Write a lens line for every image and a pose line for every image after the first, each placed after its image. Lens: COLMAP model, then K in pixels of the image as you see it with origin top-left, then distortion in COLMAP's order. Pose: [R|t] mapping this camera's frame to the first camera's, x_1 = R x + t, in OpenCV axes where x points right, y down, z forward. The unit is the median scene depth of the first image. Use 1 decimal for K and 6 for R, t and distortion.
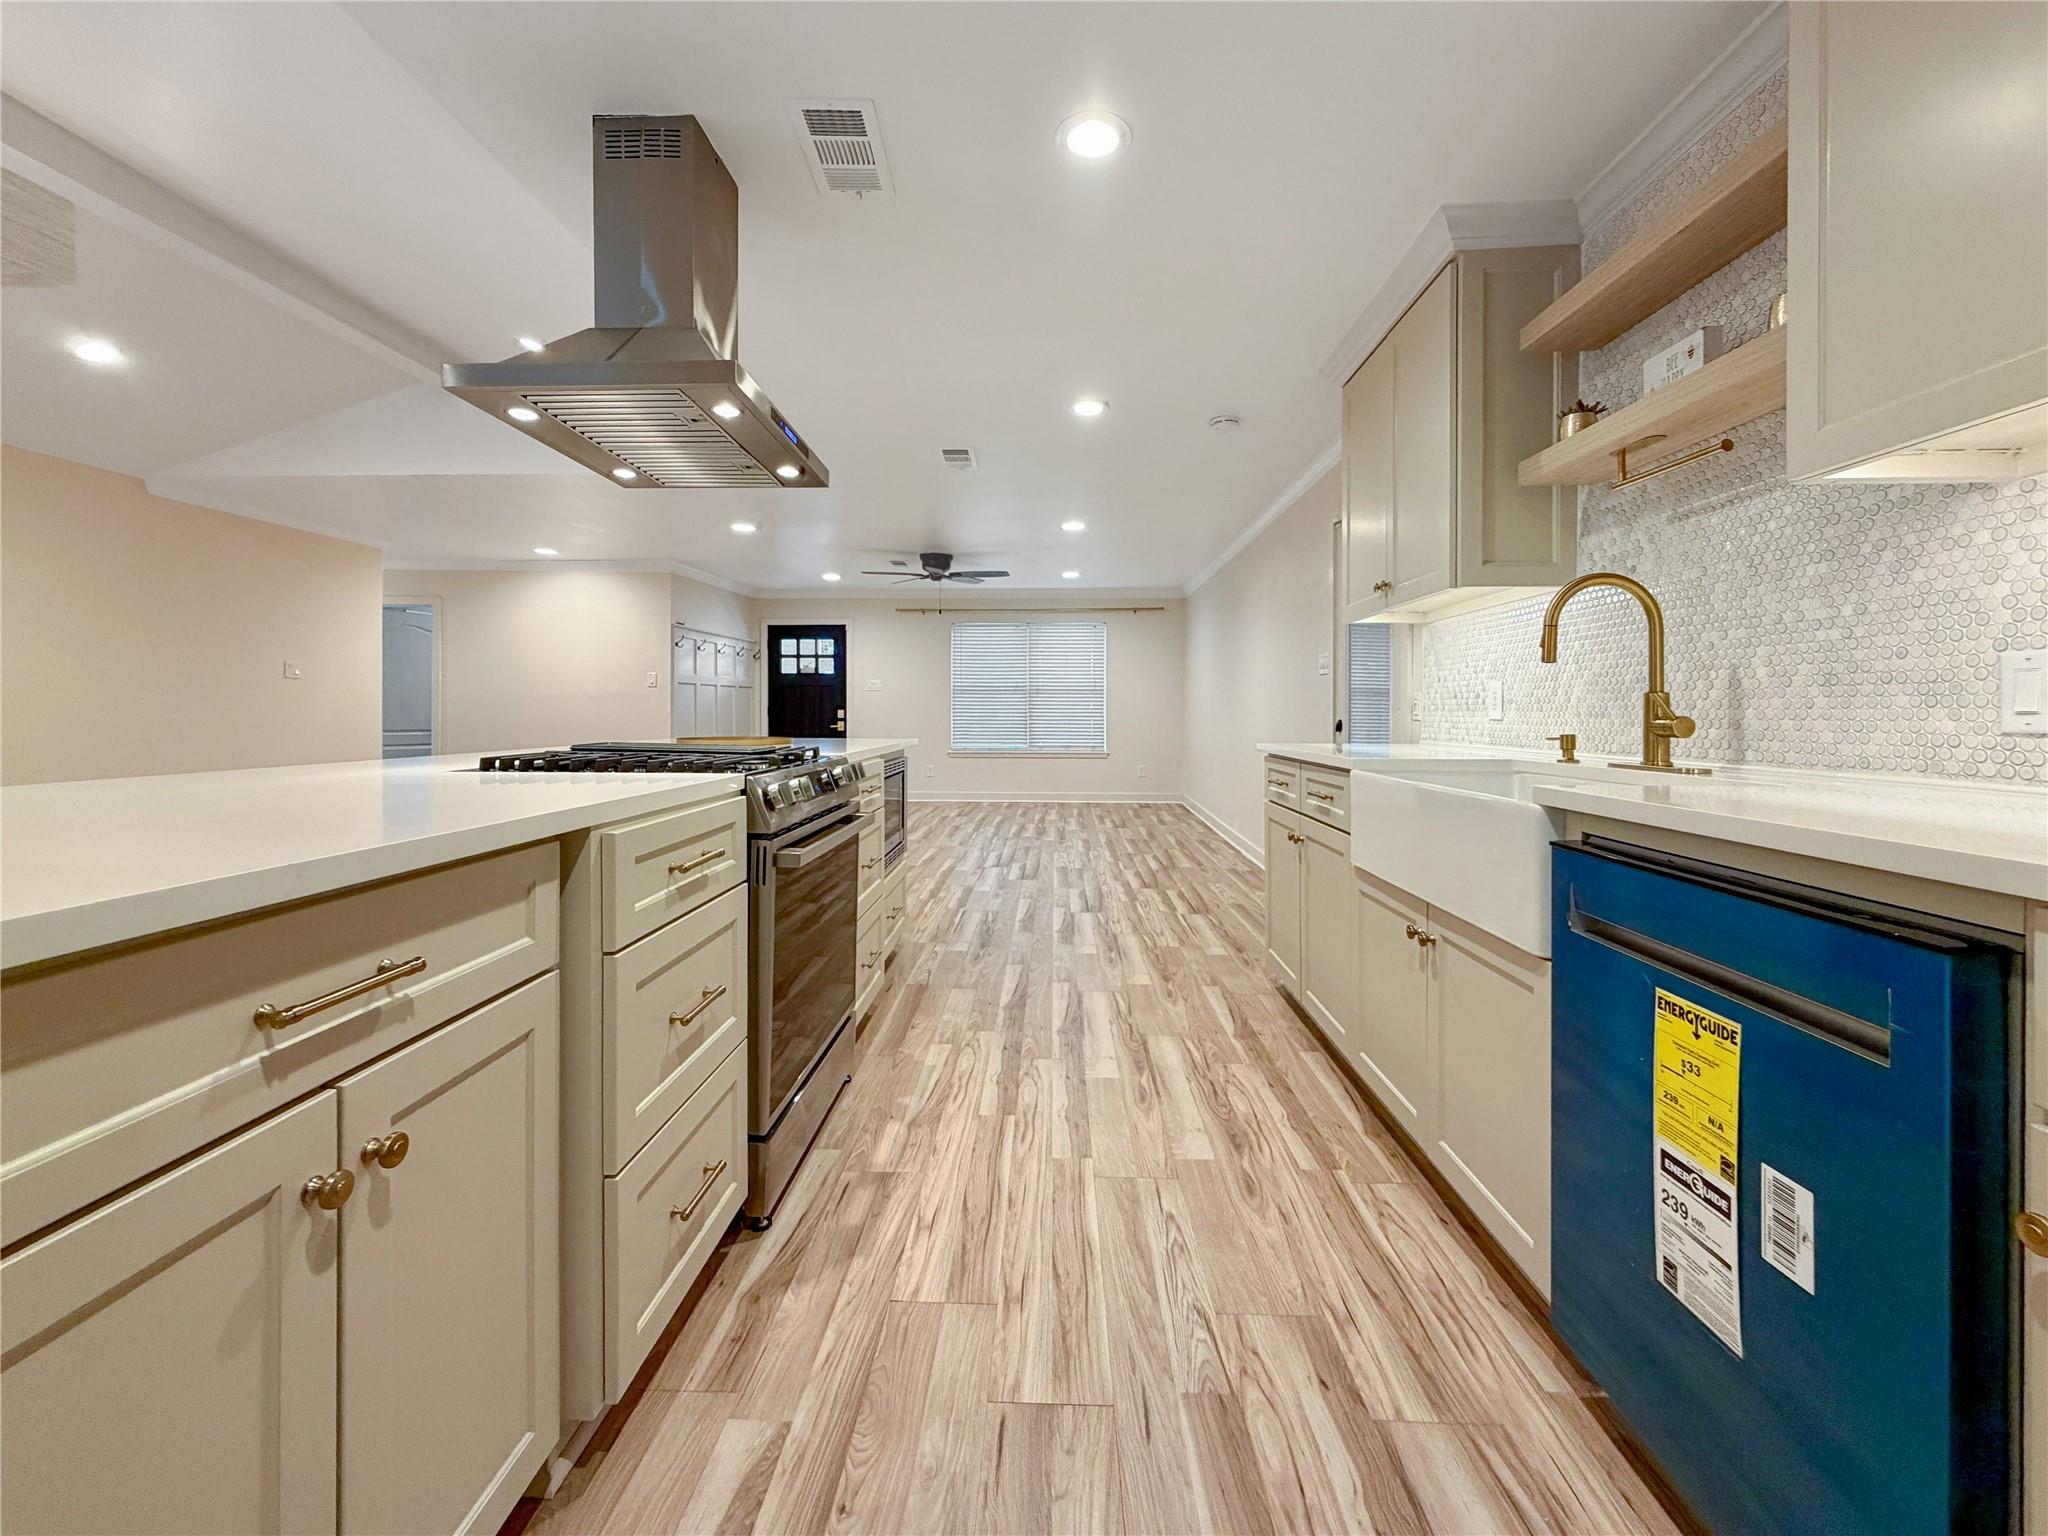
lens RADIAL K [[855.0, 0, 1022.7], [0, 855.0, 691.8], [0, 0, 1]] dist [-0.000706, 0.000157]
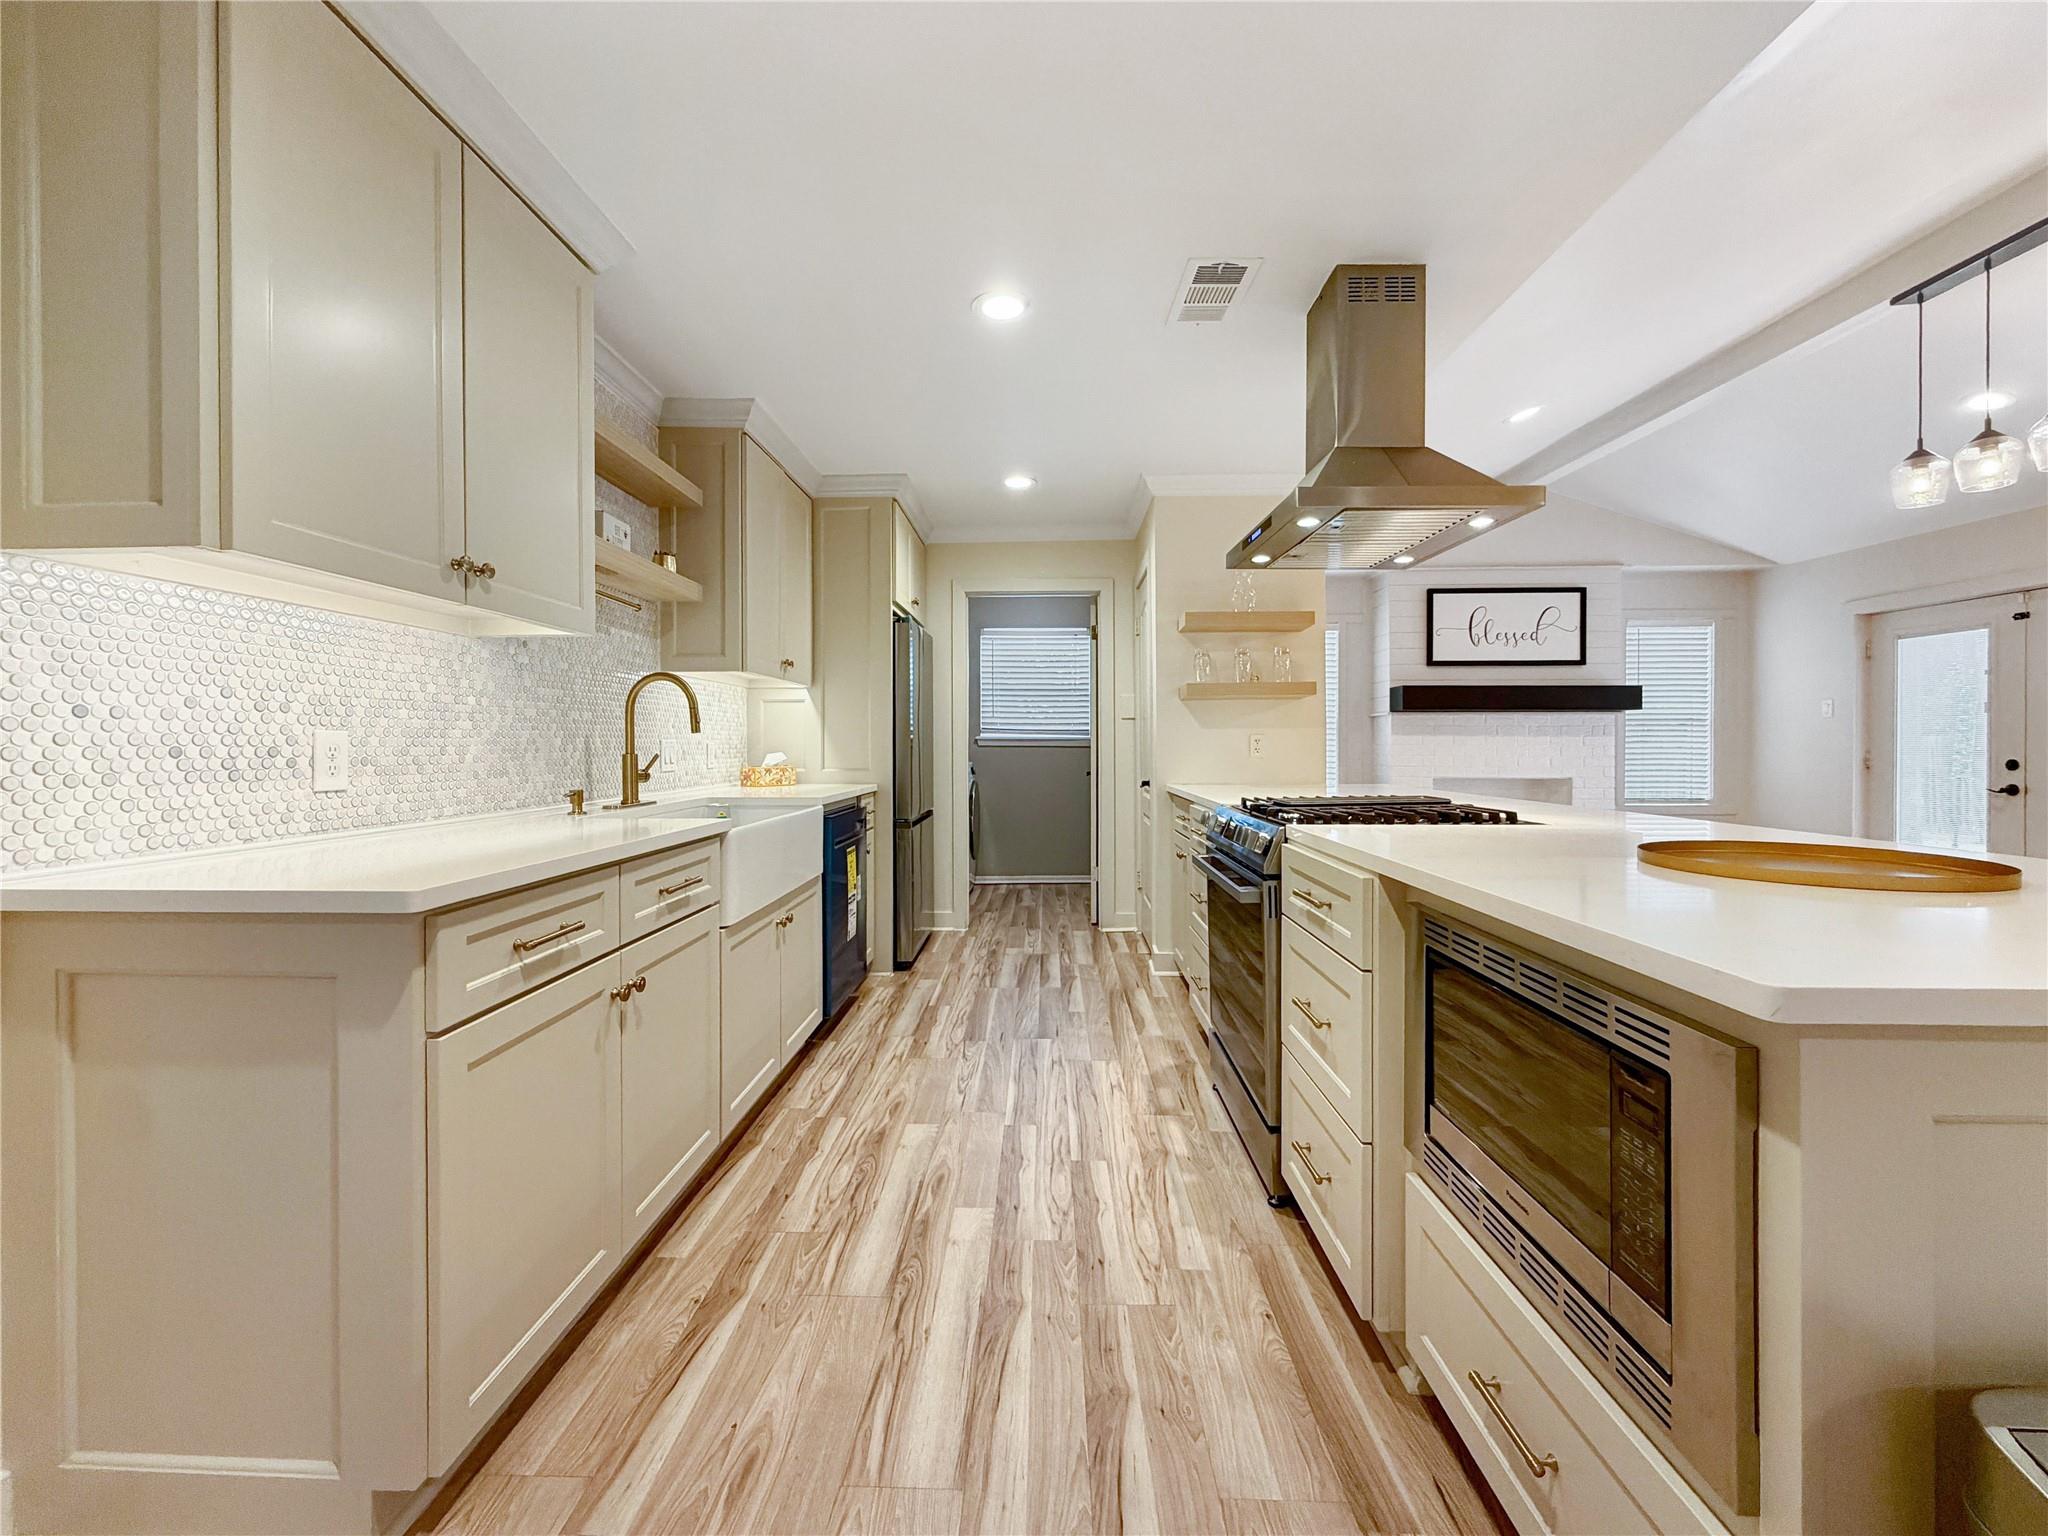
lens RADIAL K [[825.5, 0, 1022.9], [0, 825.5, 754.9], [0, 0, 1]] dist [0.000833, 0.000058]
pose [[-0.999968, -0.002080, -0.007752, 0.054947], [-0.001996, 0.999939, -0.010824, 0.013062], [0.007774, -0.010808, -0.999911, 1.866125]]
